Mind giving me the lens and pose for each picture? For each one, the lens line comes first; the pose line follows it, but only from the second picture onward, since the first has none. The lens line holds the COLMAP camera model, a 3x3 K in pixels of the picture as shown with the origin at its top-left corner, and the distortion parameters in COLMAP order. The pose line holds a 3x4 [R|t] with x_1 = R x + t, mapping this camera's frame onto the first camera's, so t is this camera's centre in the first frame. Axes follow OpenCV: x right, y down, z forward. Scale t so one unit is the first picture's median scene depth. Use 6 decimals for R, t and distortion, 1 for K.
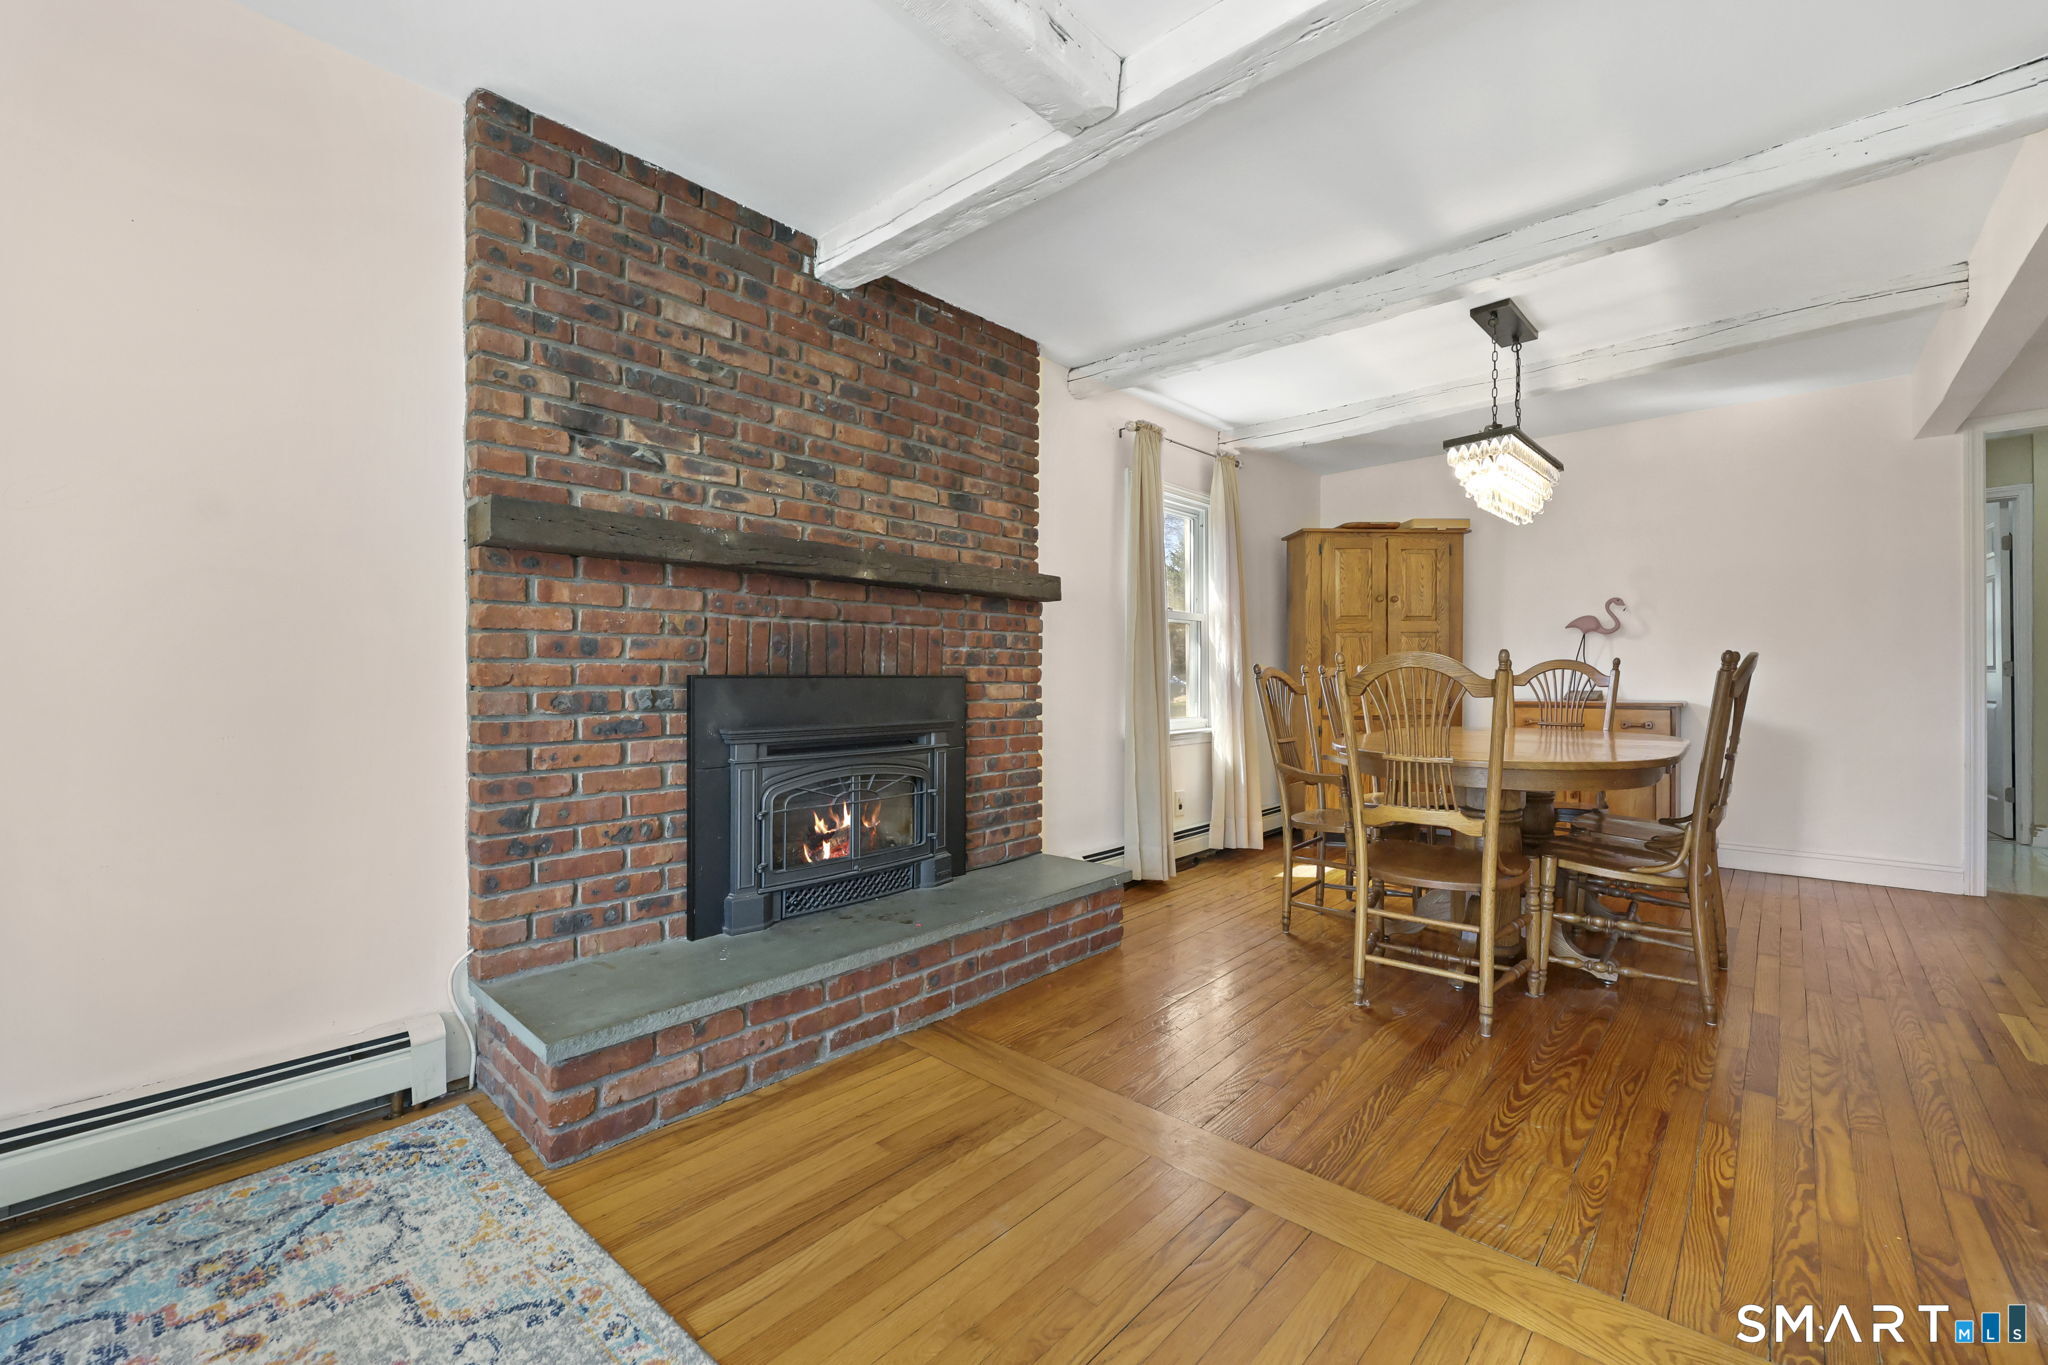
lens RADIAL K [[823.1, 0, 1029.7], [0, 823.1, 683.3], [0, 0, 1]] dist [-0.001449, 0.000268]
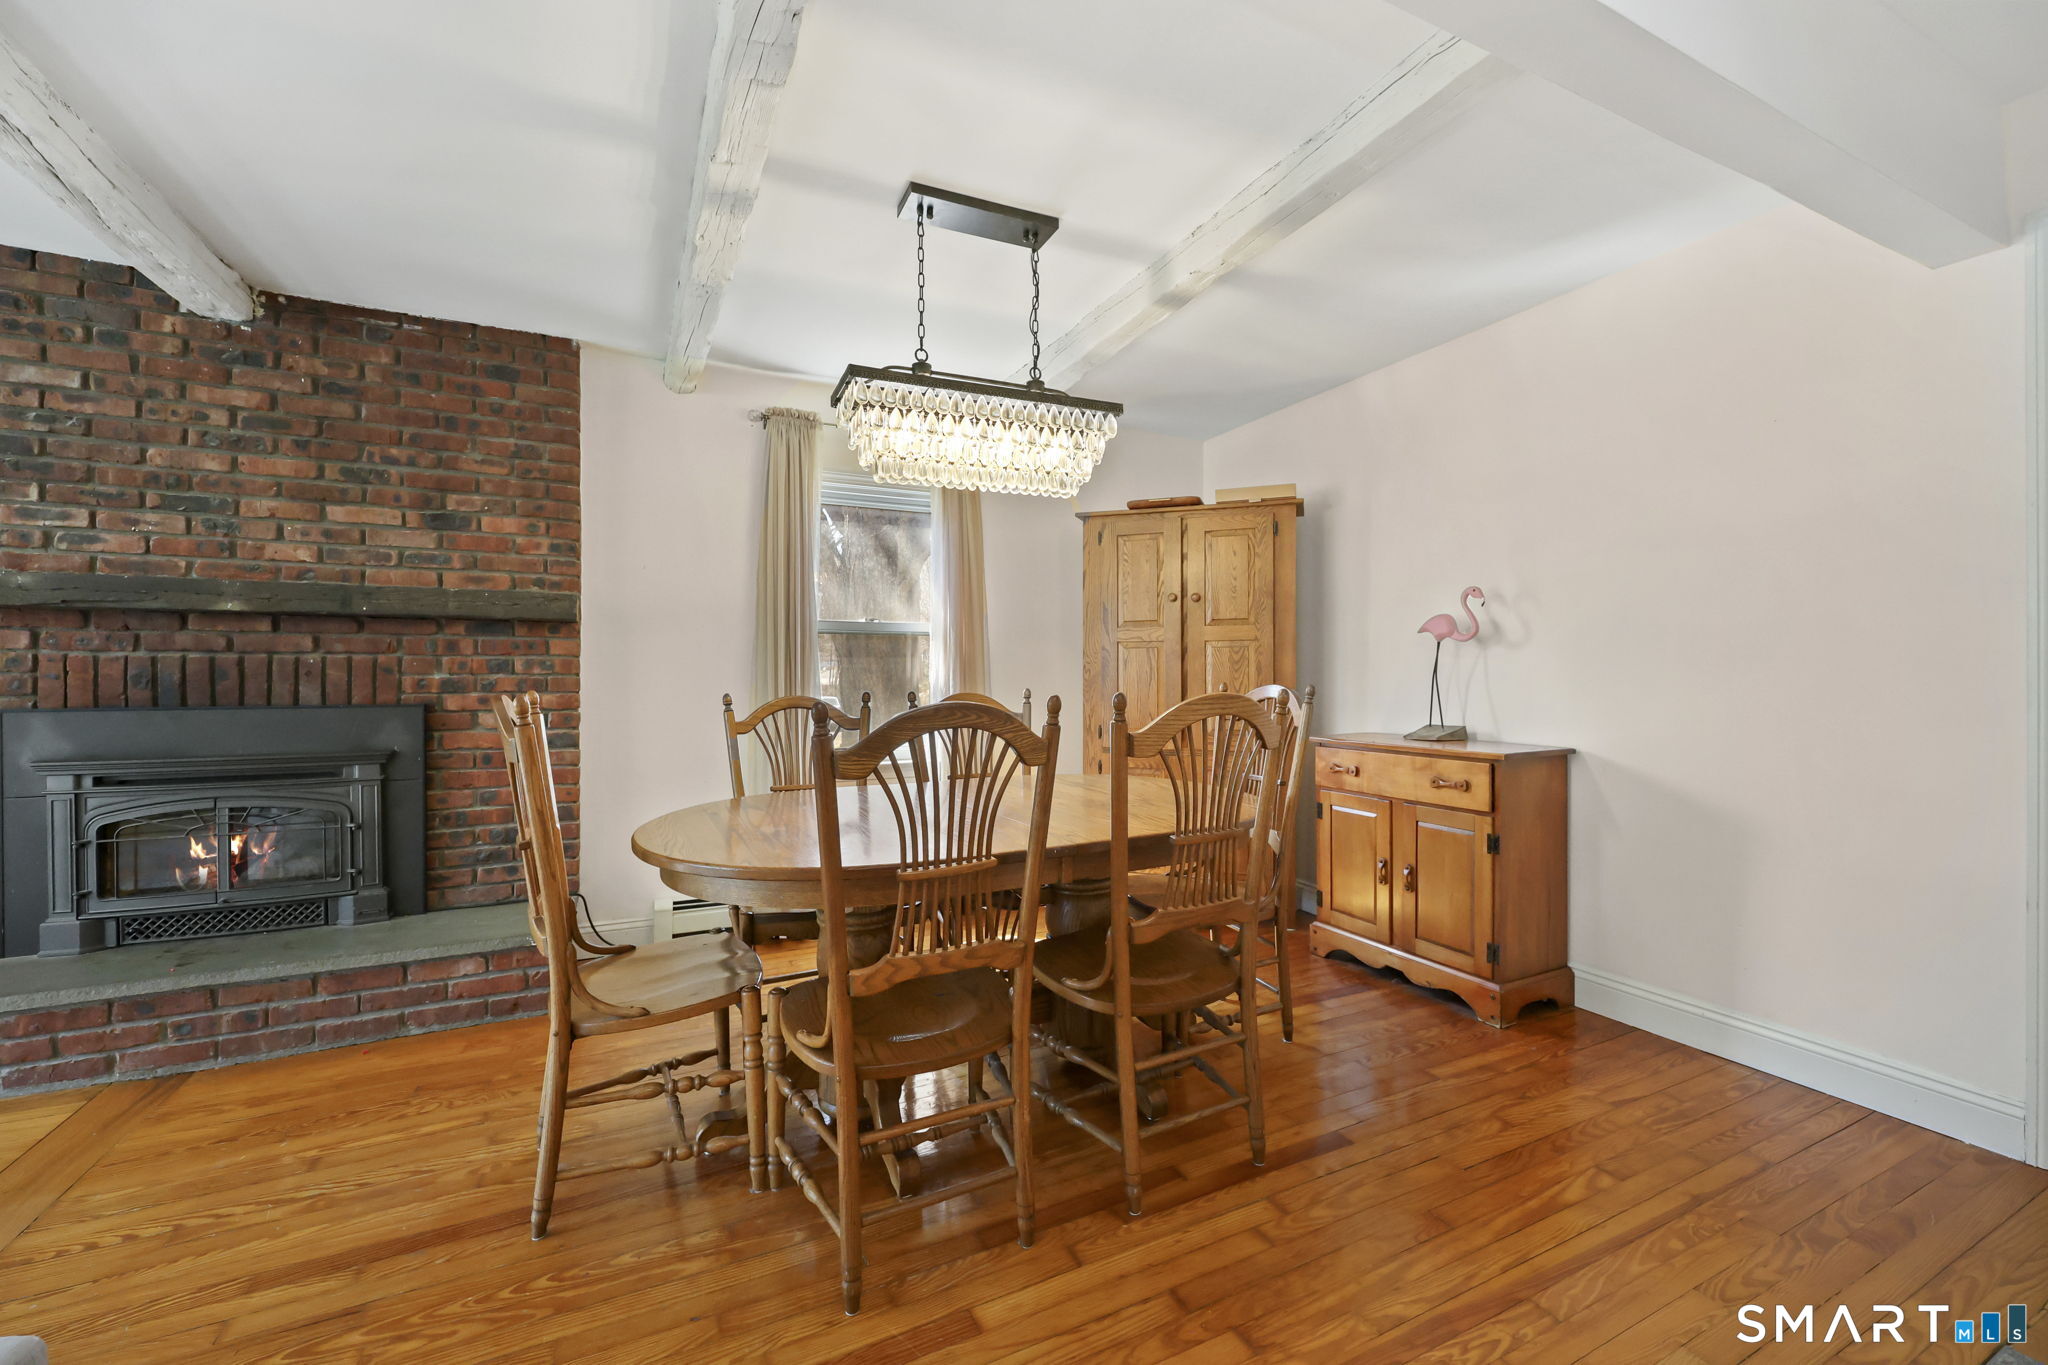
lens RADIAL K [[823.1, 0, 1031.8], [0, 823.1, 677.8], [0, 0, 1]] dist [-0.001449, 0.000268]
pose [[0.928776, 0.002512, -0.370633, 1.091398], [-0.003994, 0.999987, -0.003232, -0.047586], [0.370620, 0.004482, 0.928774, 0.449416]]
